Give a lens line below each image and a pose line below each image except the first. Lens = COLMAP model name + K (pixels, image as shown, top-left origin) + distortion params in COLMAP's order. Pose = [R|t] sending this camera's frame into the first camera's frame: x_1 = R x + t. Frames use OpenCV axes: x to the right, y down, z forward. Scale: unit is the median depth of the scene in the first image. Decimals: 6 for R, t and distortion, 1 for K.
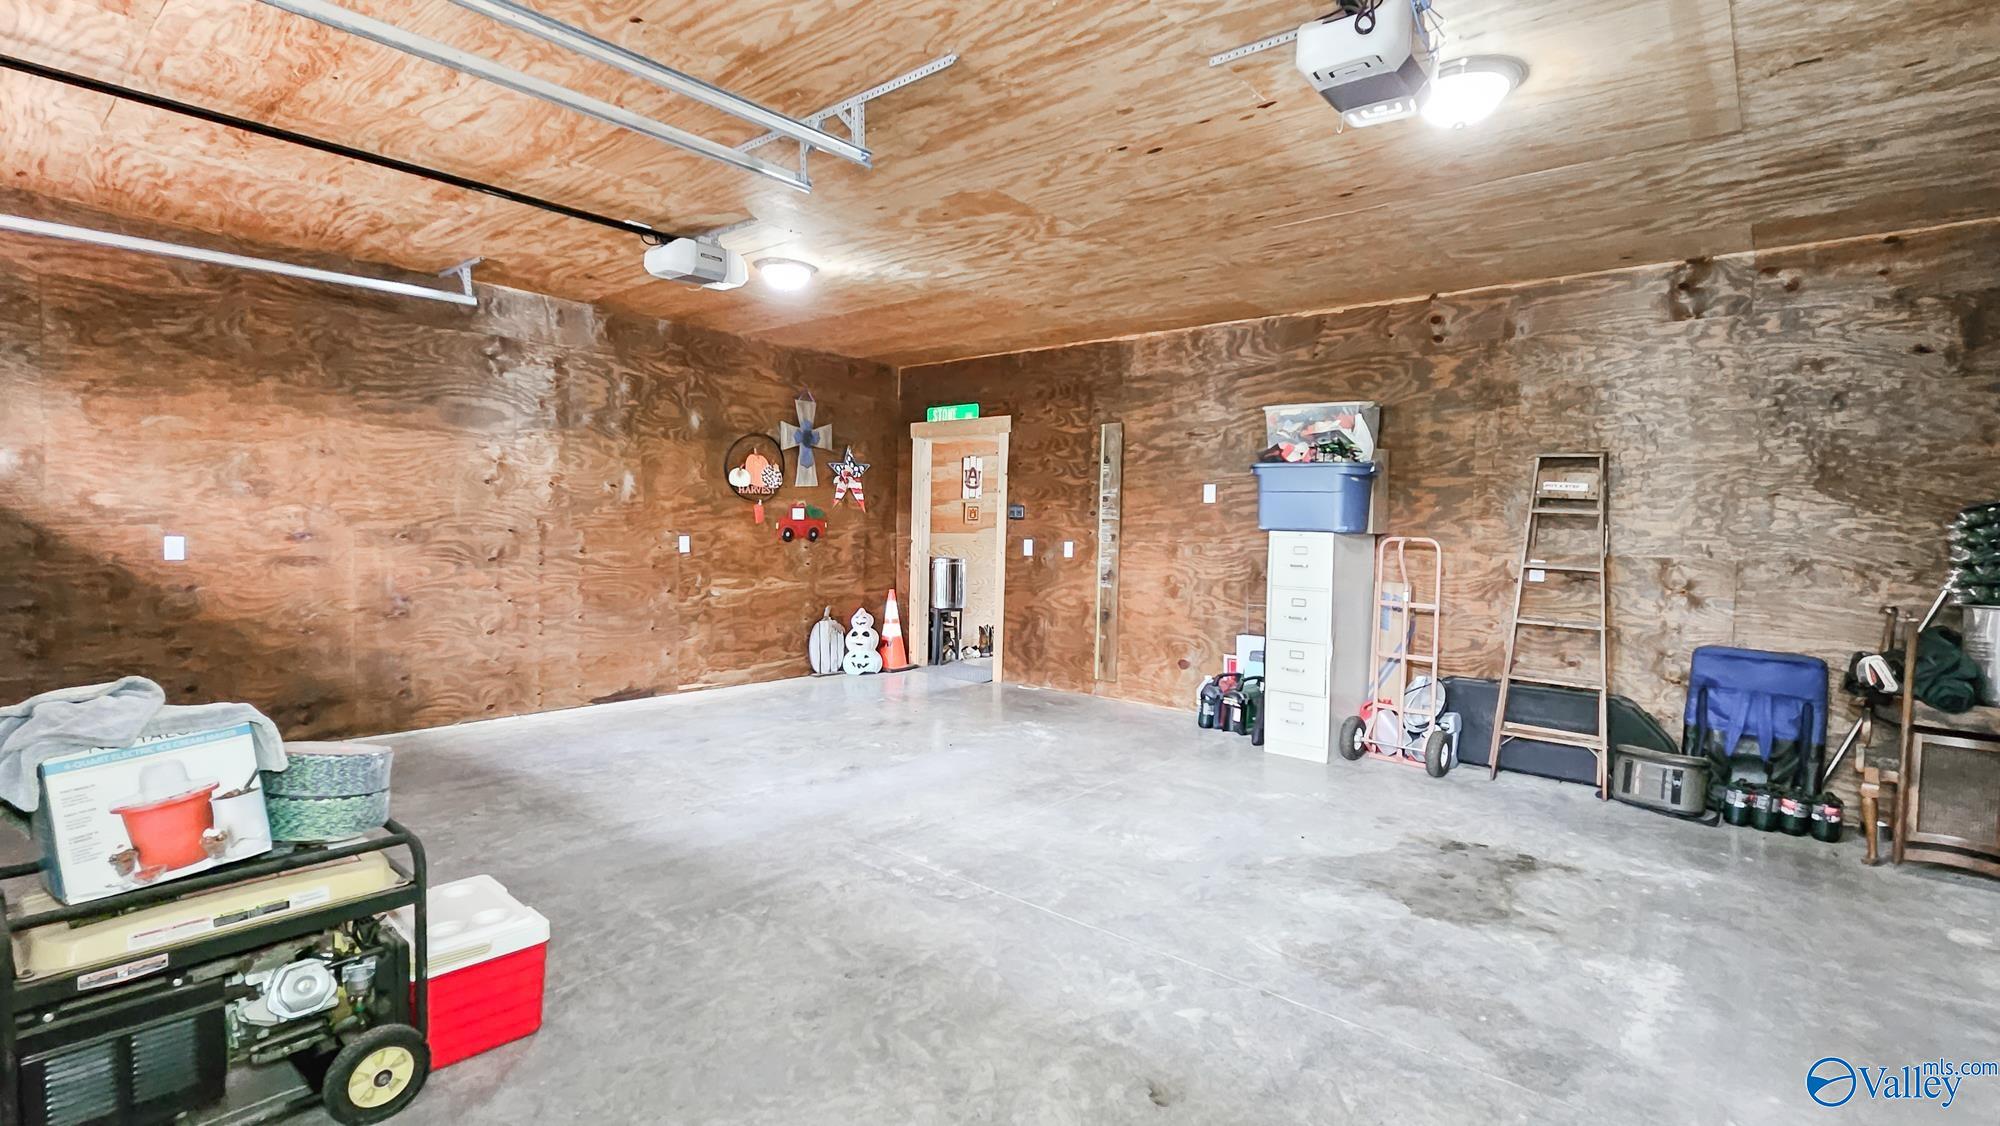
lens RADIAL K [[916.8, 0, 1000.0], [0, 916.8, 563.0], [0, 0, 1]] dist [0.009510, -0.000179]
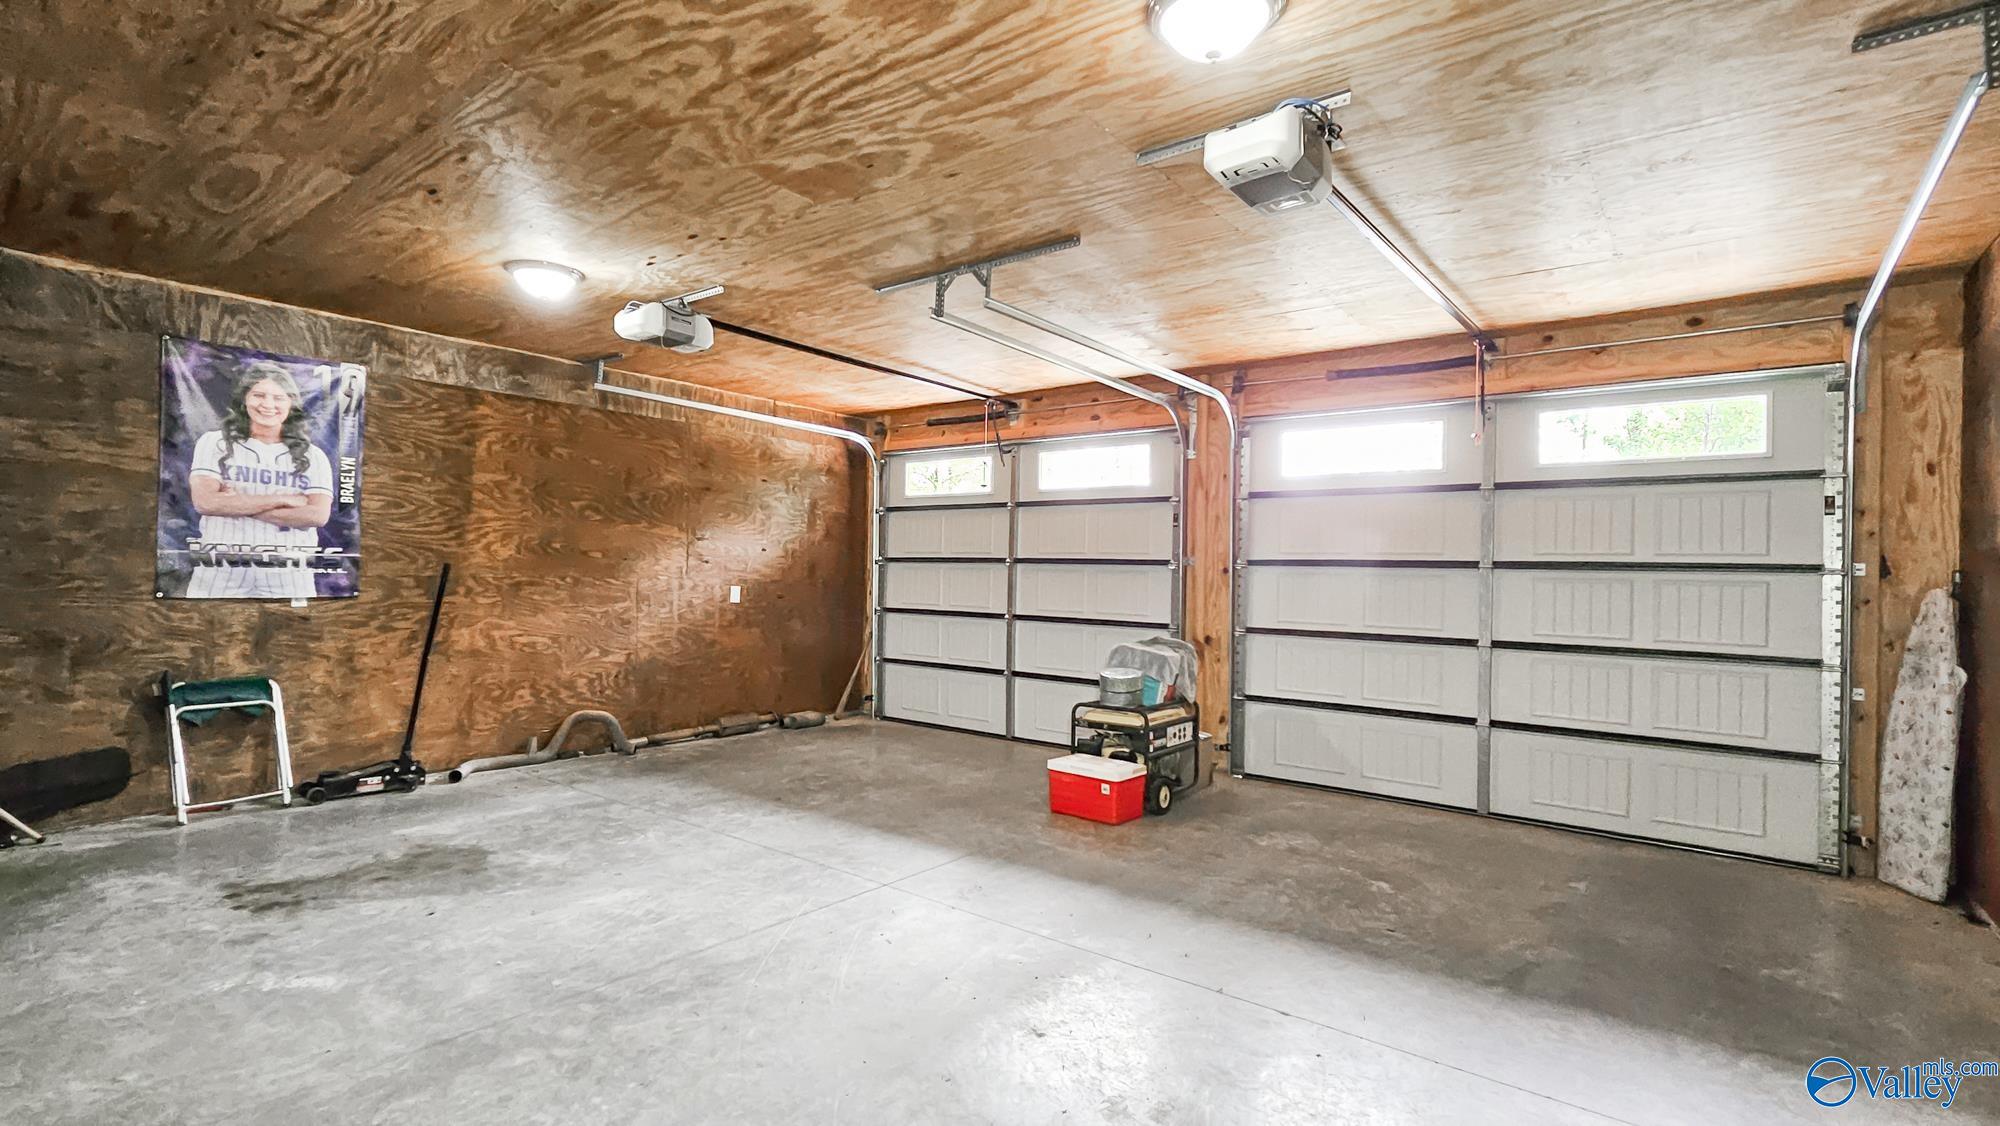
lens RADIAL K [[932.7, 0, 983.6], [0, 932.7, 538.5], [0, 0, 1]] dist [0.001007, -0.000294]
pose [[-0.998929, -0.040679, -0.022042, -0.172842], [-0.040792, 0.999157, 0.004708, -0.088673], [0.021832, 0.005602, -0.999746, 2.056957]]
